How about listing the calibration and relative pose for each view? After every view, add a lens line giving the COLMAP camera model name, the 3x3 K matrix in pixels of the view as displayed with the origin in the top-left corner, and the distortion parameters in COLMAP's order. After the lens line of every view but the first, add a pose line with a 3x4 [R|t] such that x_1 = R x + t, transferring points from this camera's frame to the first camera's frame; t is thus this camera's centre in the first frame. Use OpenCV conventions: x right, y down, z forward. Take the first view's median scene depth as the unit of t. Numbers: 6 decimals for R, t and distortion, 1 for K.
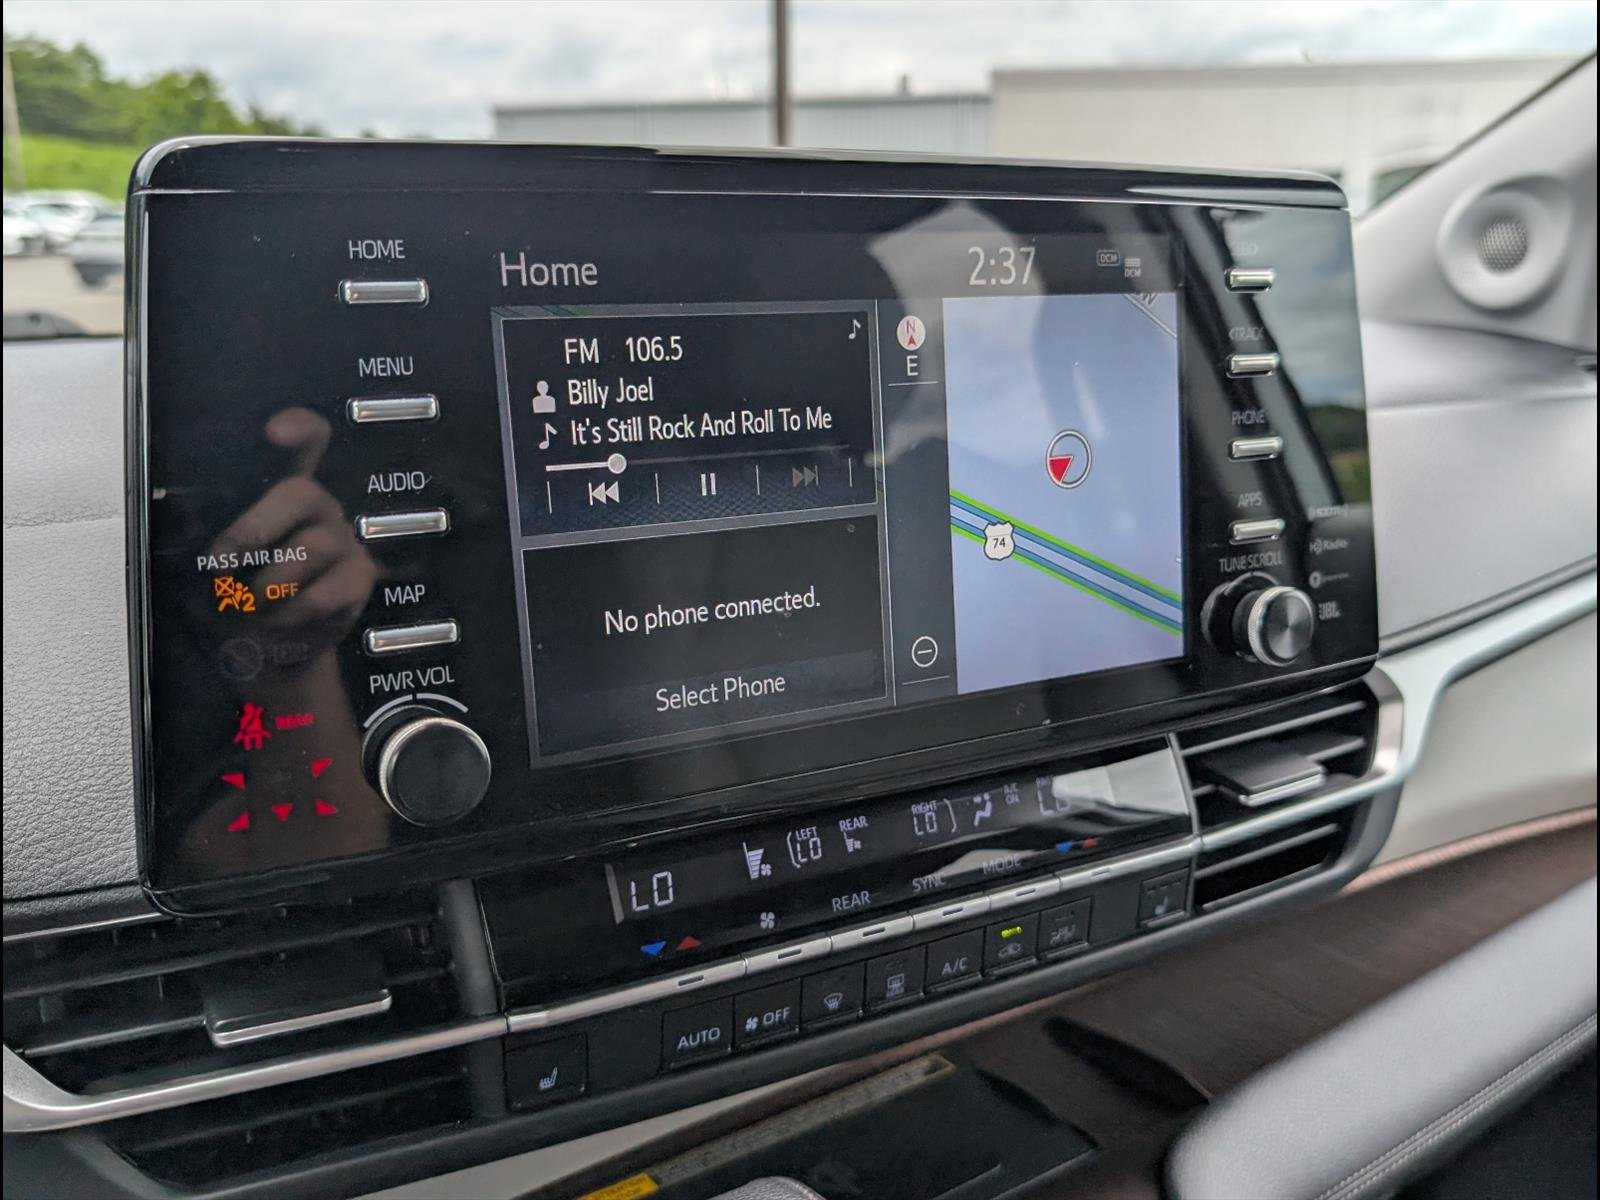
lens RADIAL K [[1496.1, 0, 799.9], [0, 1496.1, 623.2], [0, 0, 1]] dist [0.020457, -0.009628]
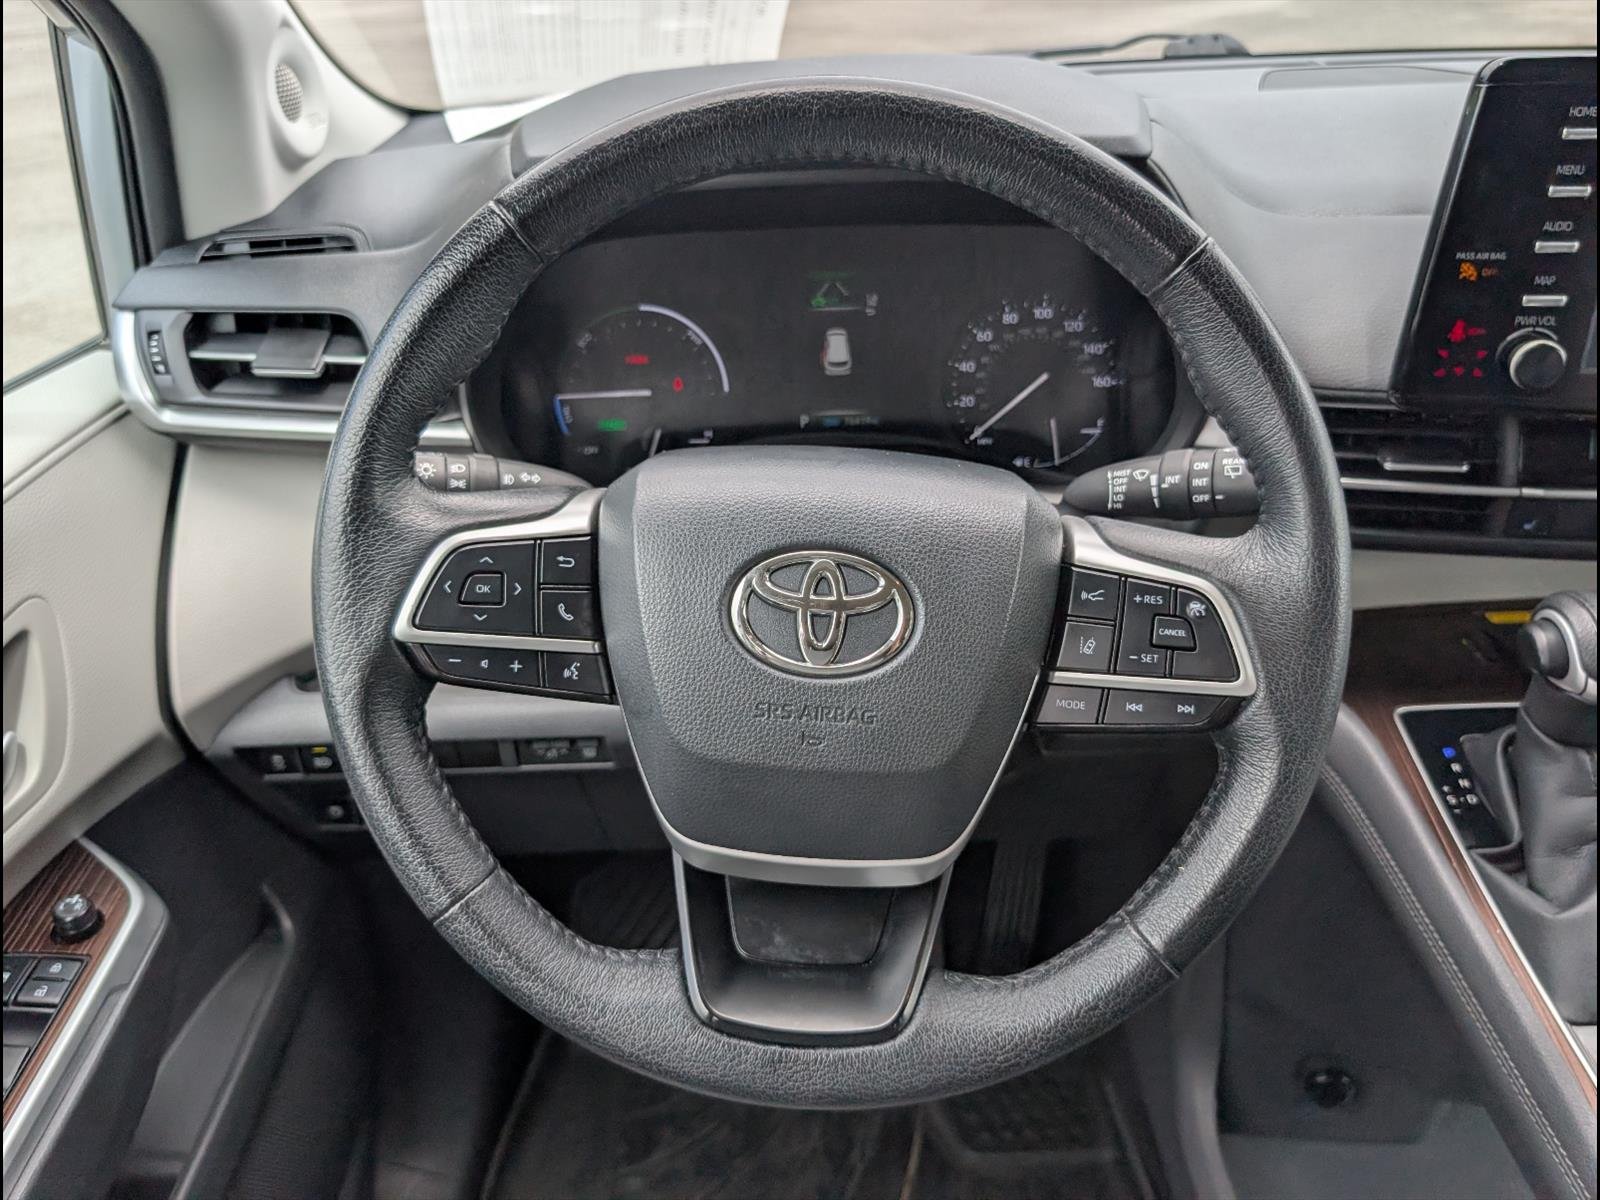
lens RADIAL K [[1169.7, 0, 800.5], [0, 1169.7, 573.4], [0, 0, 1]] dist [-0.006825, -0.007119]
pose [[0.809618, 0.265017, -0.523721, -0.126674], [-0.113822, 0.946216, 0.302854, -0.004870], [0.575815, -0.185585, 0.796238, -0.899212]]
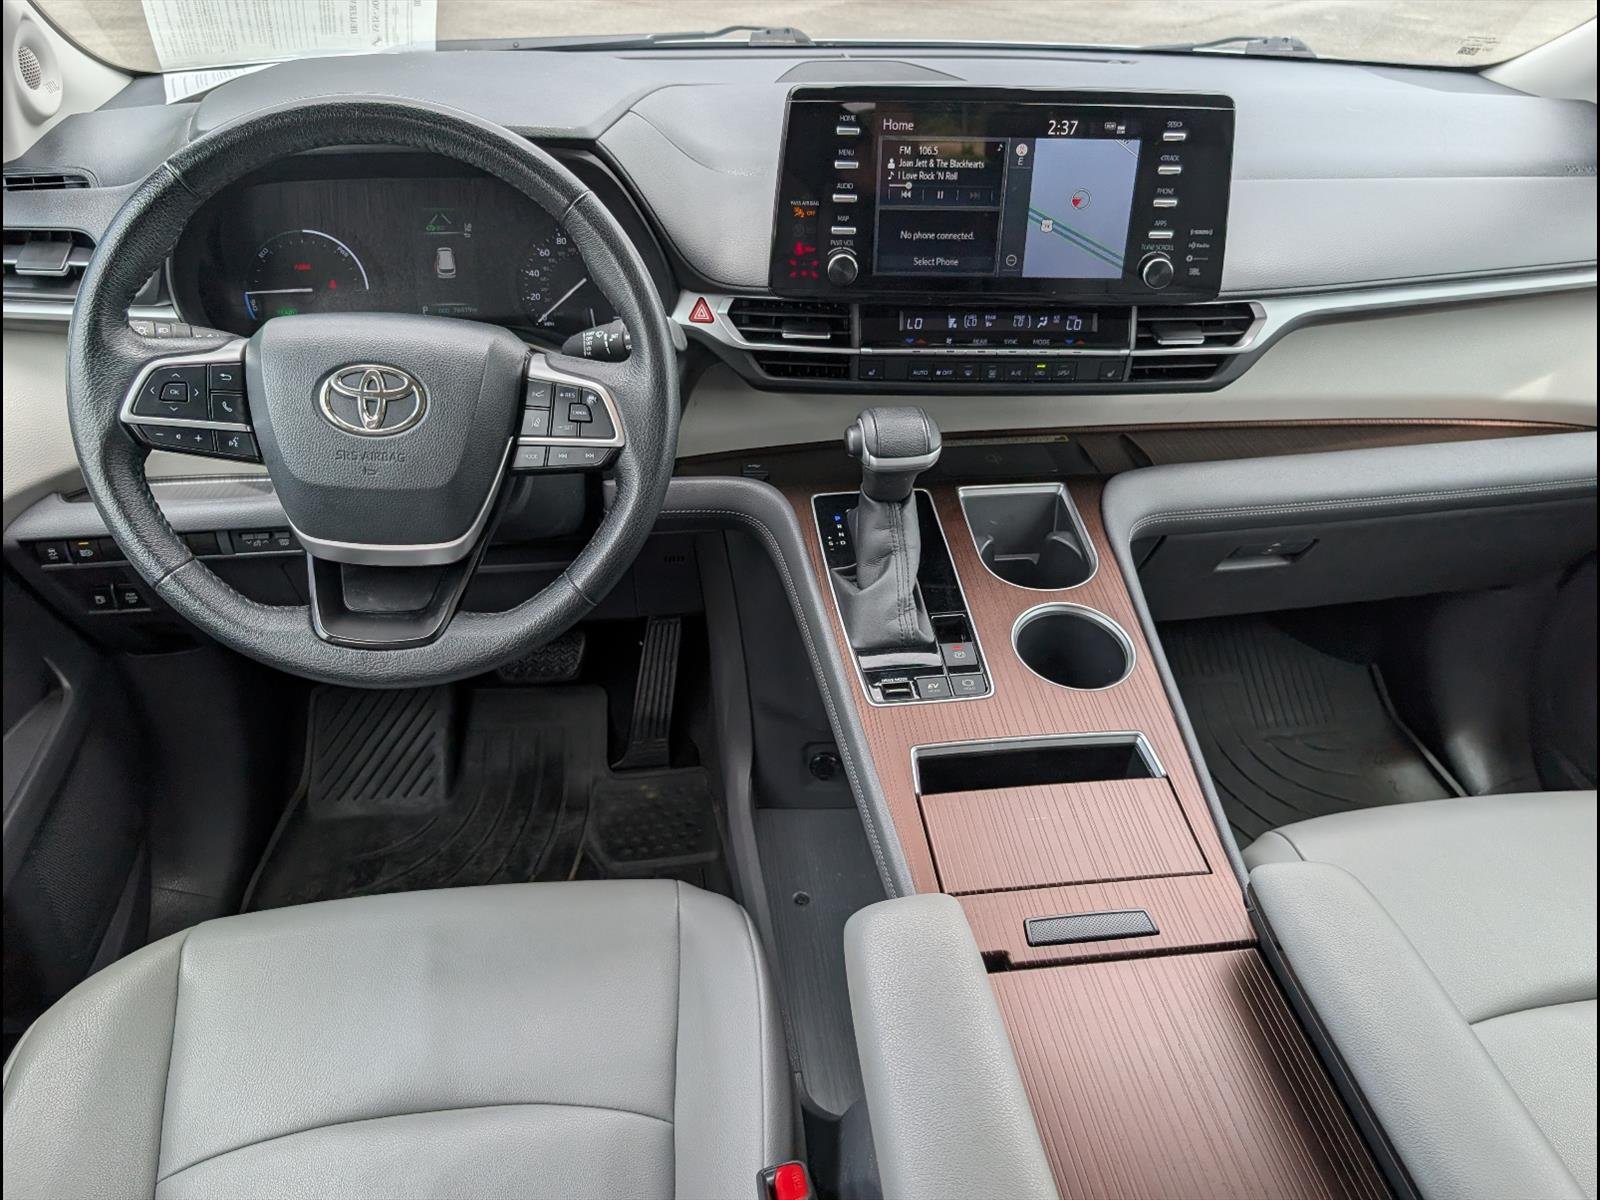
lens RADIAL K [[1186.3, 0, 800.0], [0, 1186.3, 600.0], [0, 0, 1]] dist [-0.000612, -0.000854]
pose [[0.883201, 0.271694, -0.382280, 0.875774], [-0.135859, 0.928372, 0.345931, -0.124238], [0.448885, -0.253591, 0.856851, -1.534826]]
